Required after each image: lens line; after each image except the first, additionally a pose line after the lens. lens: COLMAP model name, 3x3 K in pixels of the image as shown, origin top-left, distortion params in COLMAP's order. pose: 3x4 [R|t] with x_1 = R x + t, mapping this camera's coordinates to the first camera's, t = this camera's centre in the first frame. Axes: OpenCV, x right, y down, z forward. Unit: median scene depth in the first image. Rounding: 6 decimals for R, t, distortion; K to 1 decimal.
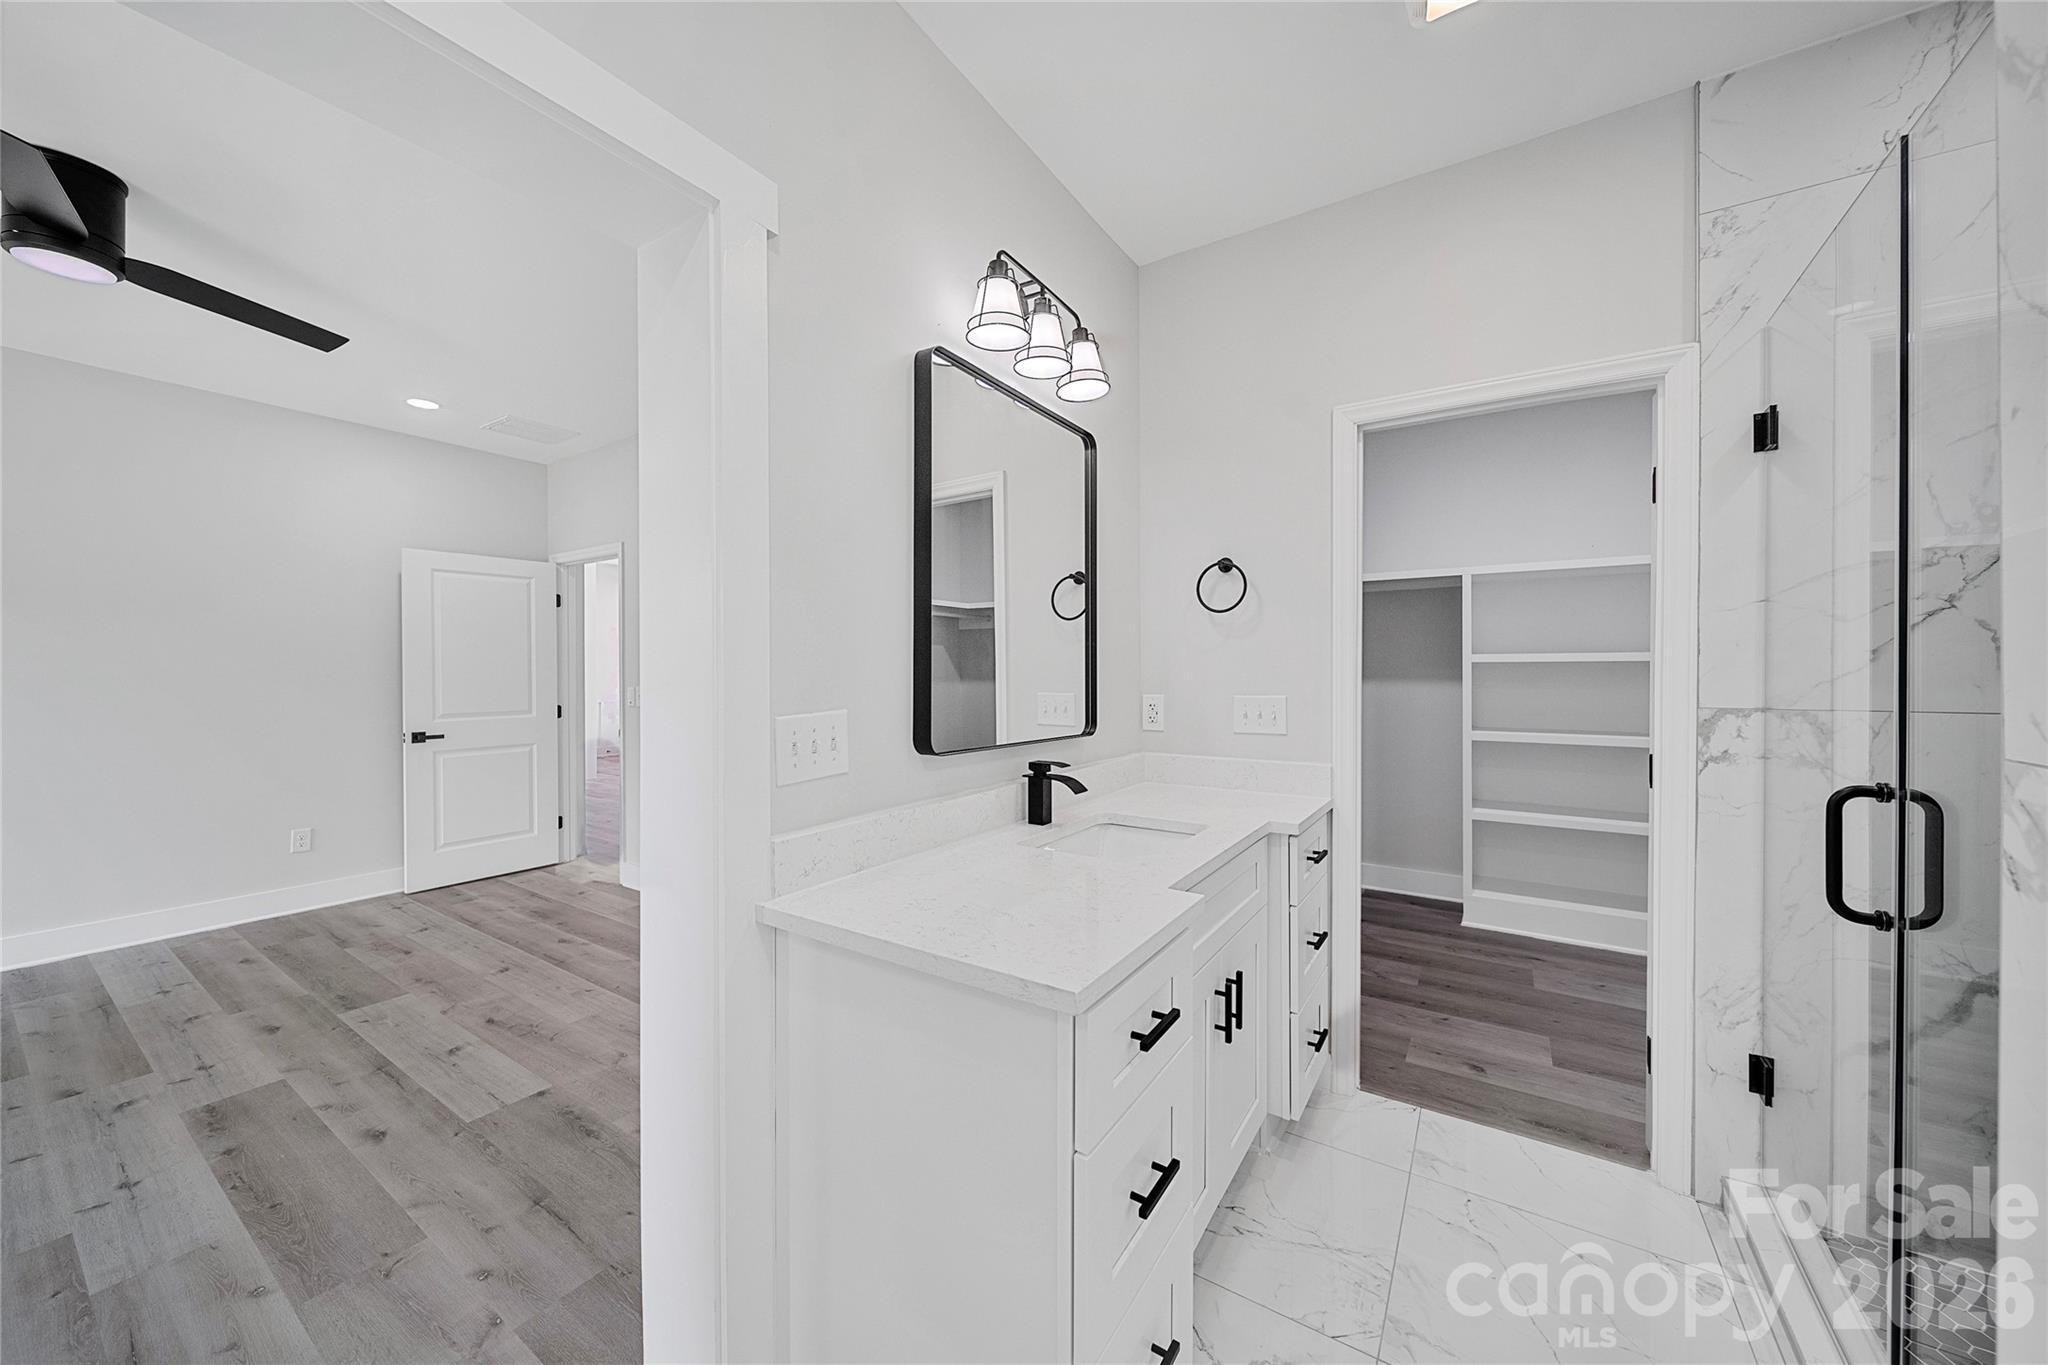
lens RADIAL K [[730.0, 0, 1028.0], [0, 730.0, 678.1], [0, 0, 1]] dist [-0.000105, -0.000142]
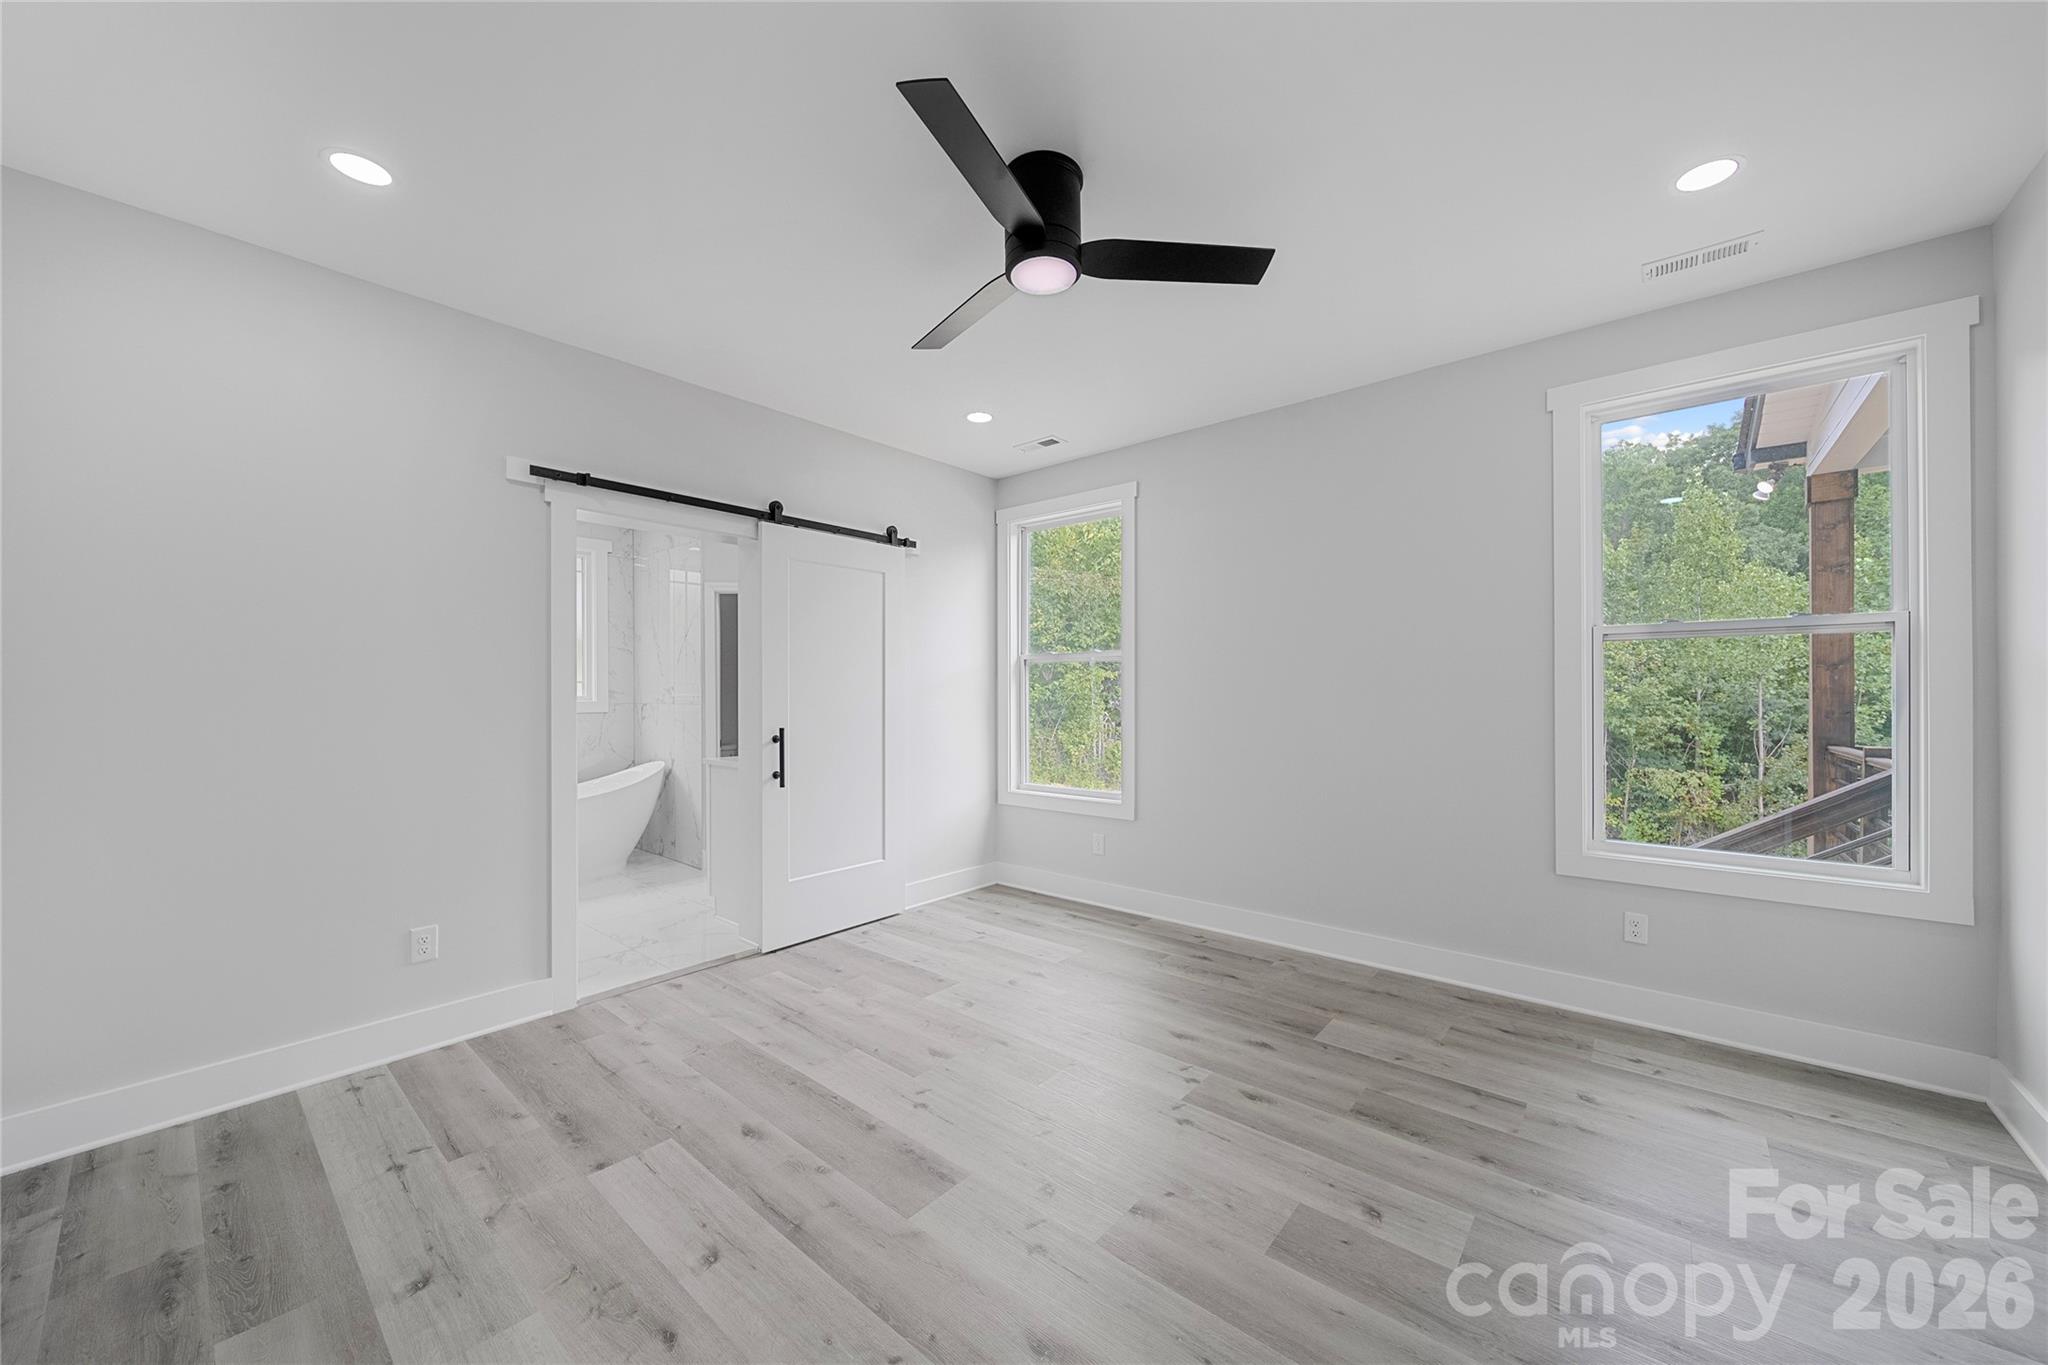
lens RADIAL K [[726.6, 0, 1023.4], [0, 726.6, 693.1], [0, 0, 1]] dist [0.000118, -0.000056]
pose [[-0.993003, 0.006529, 0.117911, -1.164782], [0.007967, 0.999899, 0.011730, -0.011370], [-0.117822, 0.012588, -0.992955, 1.638713]]
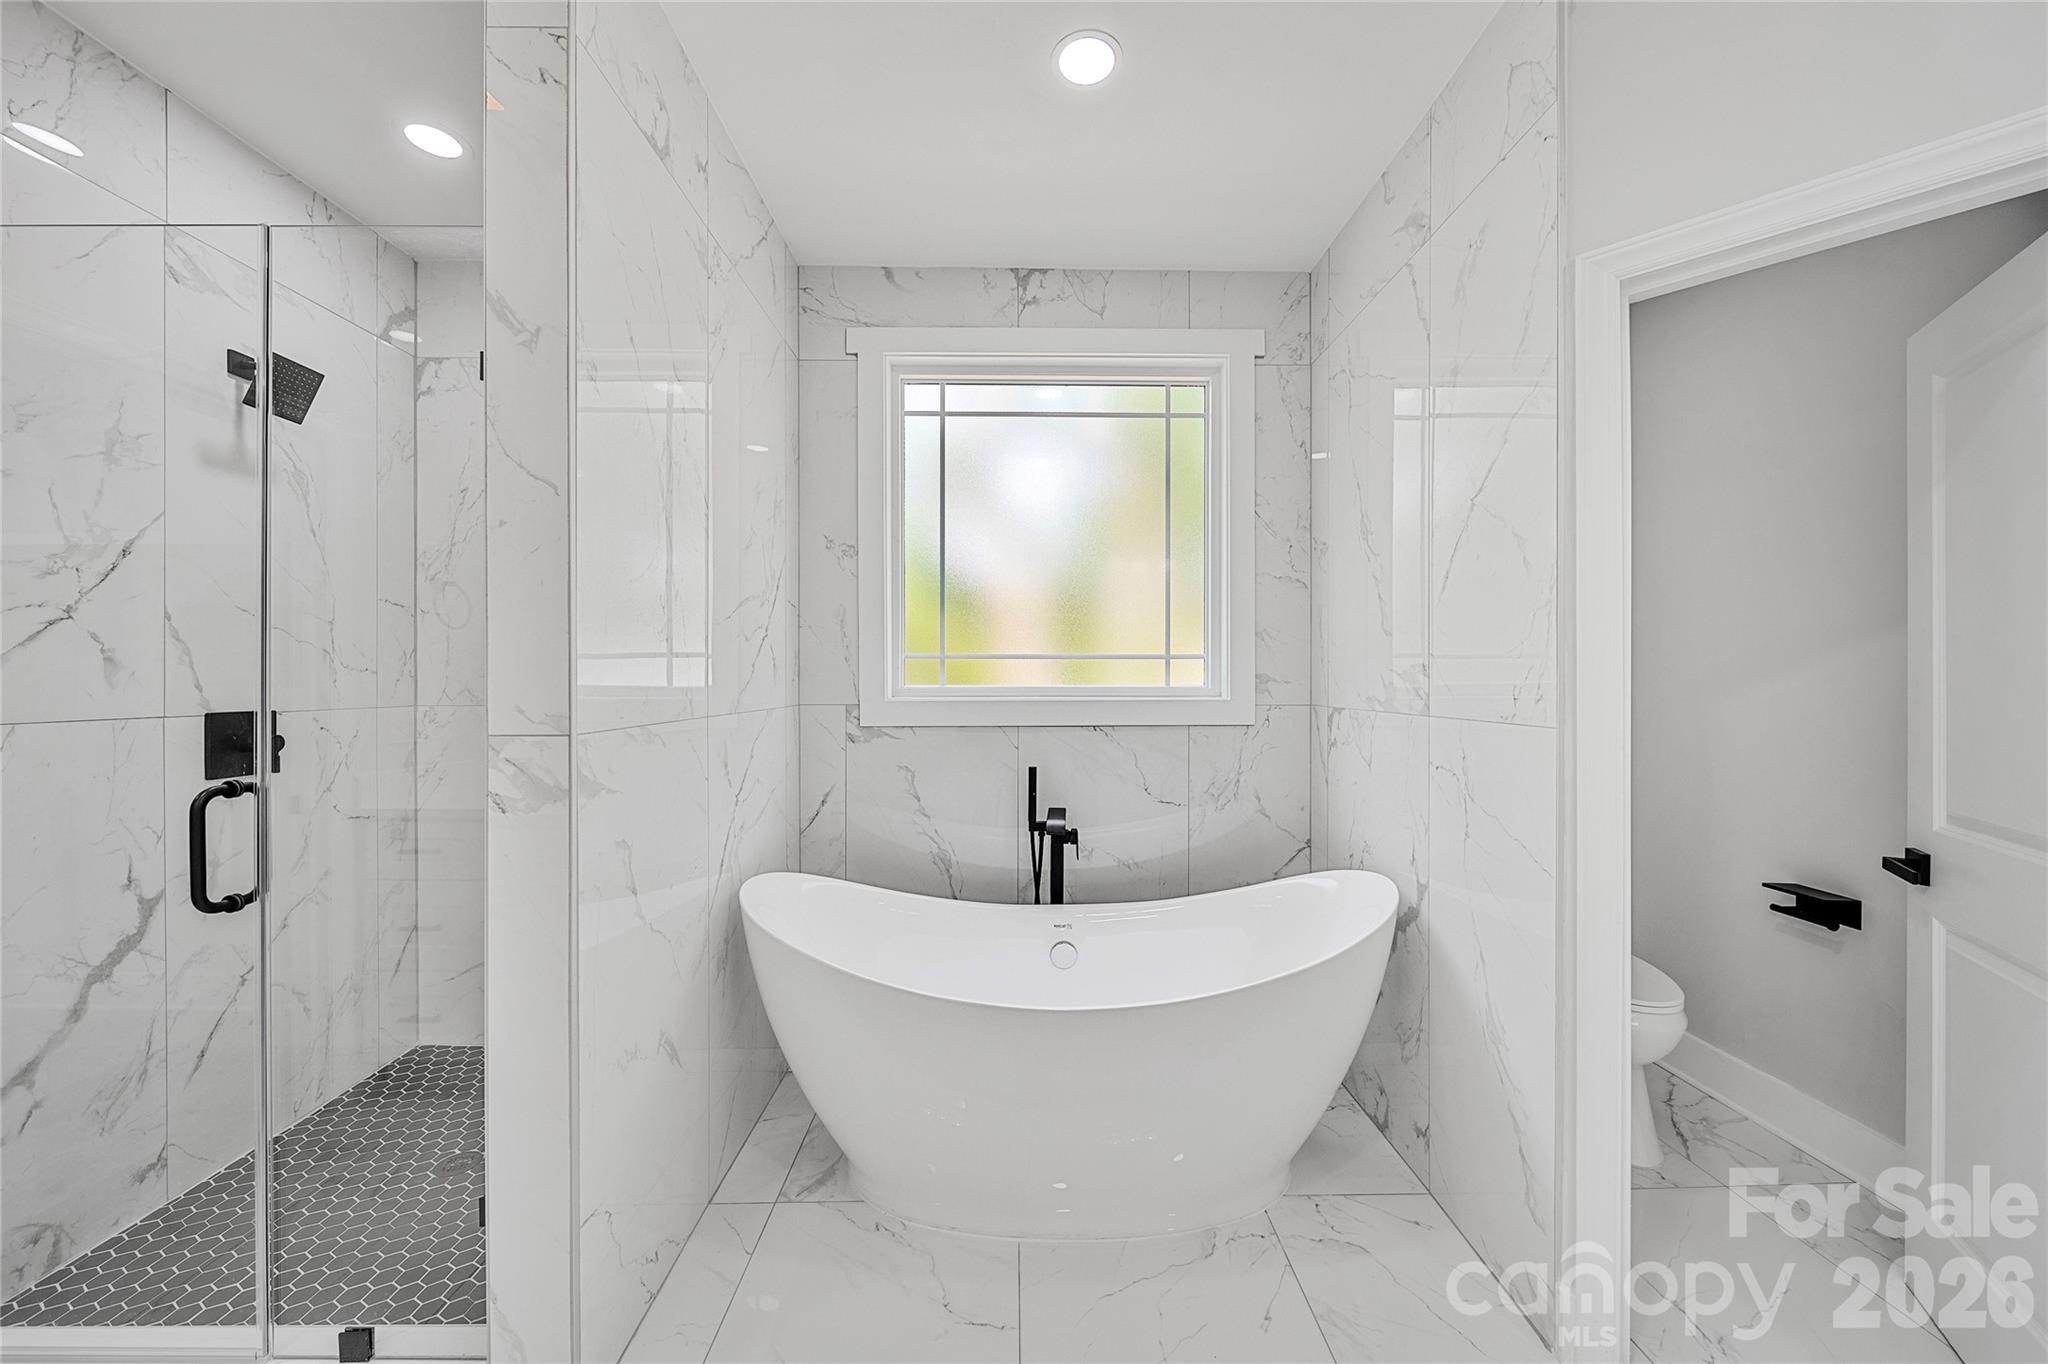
lens RADIAL K [[730.0, 0, 1028.0], [0, 730.0, 677.6], [0, 0, 1]] dist [-0.000105, -0.000142]
pose [[-0.570246, 0.000350, 0.821474, -0.372235], [0.008991, 0.999943, 0.005815, -0.008108], [-0.821425, 0.010702, -0.570217, 0.529121]]
